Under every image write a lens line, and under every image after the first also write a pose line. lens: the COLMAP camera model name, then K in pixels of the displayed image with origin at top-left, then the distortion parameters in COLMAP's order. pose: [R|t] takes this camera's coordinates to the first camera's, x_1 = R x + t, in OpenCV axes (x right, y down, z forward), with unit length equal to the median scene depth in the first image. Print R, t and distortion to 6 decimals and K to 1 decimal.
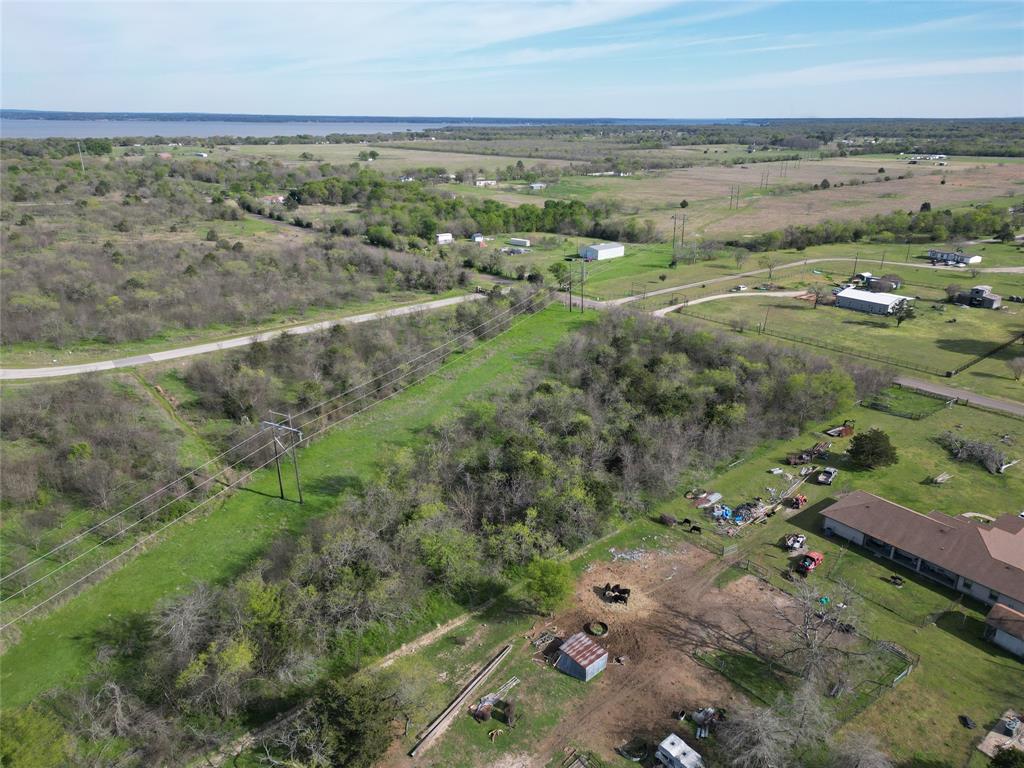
lens RADIAL K [[707.6, 0, 512.0], [0, 707.6, 384.0], [0, 0, 1]] dist [0.076128, -0.067649]
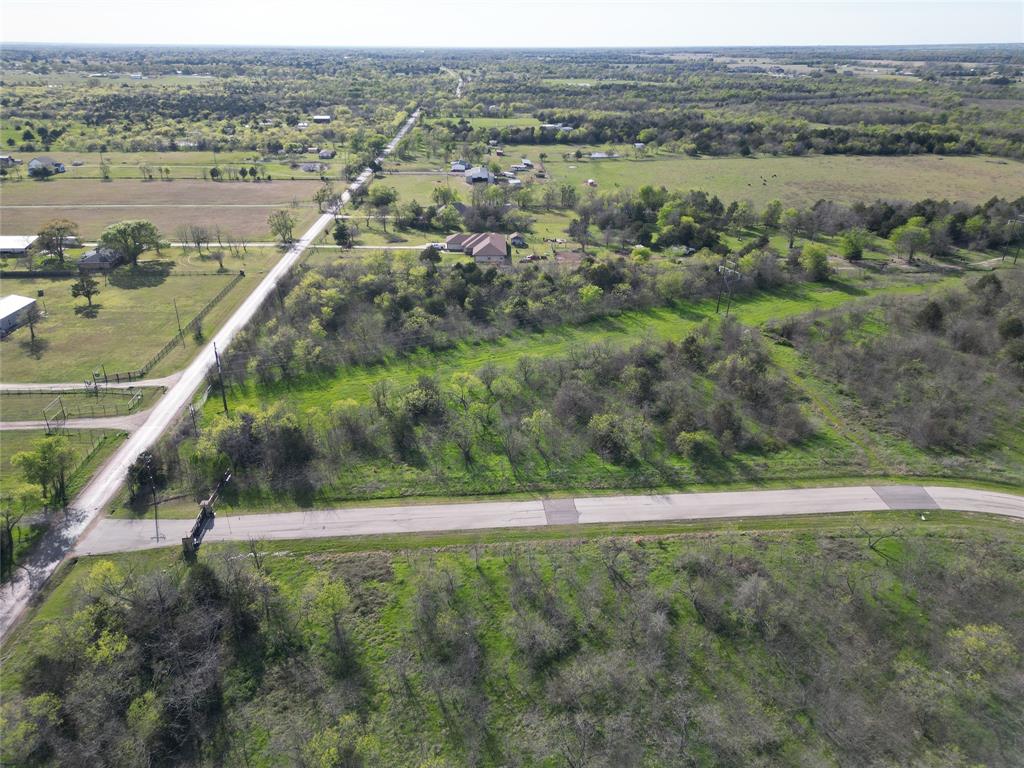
lens RADIAL K [[699.6, 0, 511.4], [0, 699.6, 401.2], [0, 0, 1]] dist [0.075114, -0.060677]
pose [[-0.808986, -0.269310, 0.522507, -0.616801], [0.201207, 0.708322, 0.676606, -0.686807], [-0.552320, 0.652497, -0.518836, 1.664909]]
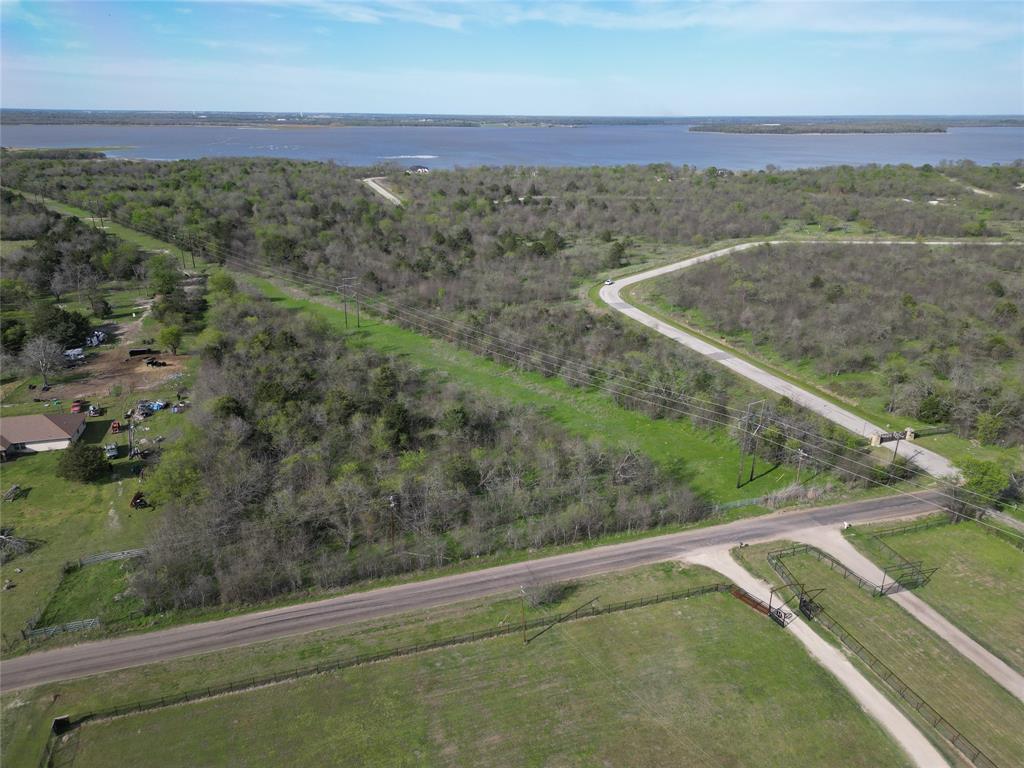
lens RADIAL K [[699.6, 0, 511.4], [0, 699.6, 401.2], [0, 0, 1]] dist [0.075114, -0.060677]
pose [[-0.371422, 0.341913, -0.863216, 0.859904], [-0.334086, 0.818234, 0.467846, -0.492829], [0.866275, 0.462156, -0.189681, 1.295622]]
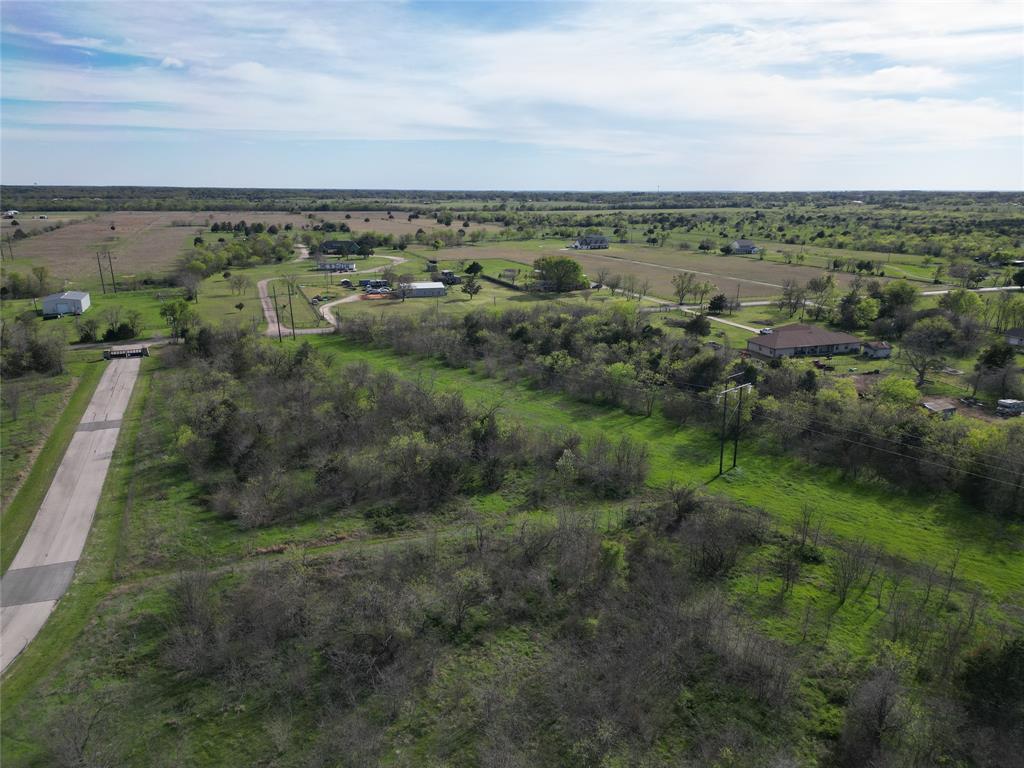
lens RADIAL K [[709.1, 0, 514.6], [0, 709.1, 383.4], [0, 0, 1]] dist [0.077478, -0.078725]
pose [[0.303371, -0.253150, 0.918630, -0.898118], [0.332226, 0.931670, 0.147028, -0.126528], [-0.893080, 0.260589, 0.366745, 0.629075]]
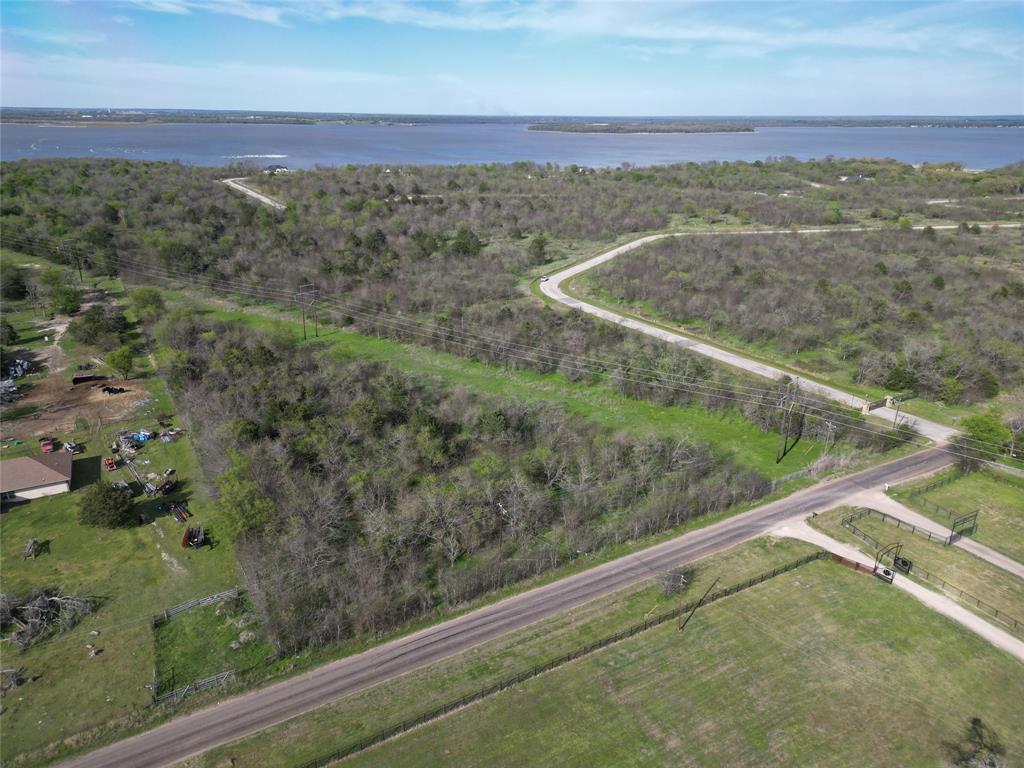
lens RADIAL K [[707.6, 0, 512.0], [0, 707.6, 384.0], [0, 0, 1]] dist [0.076128, -0.067649]
pose [[-0.163686, 0.342392, -0.925189, 0.925543], [-0.355635, 0.854298, 0.379076, -0.423342], [0.920180, 0.391079, -0.018070, 1.103681]]
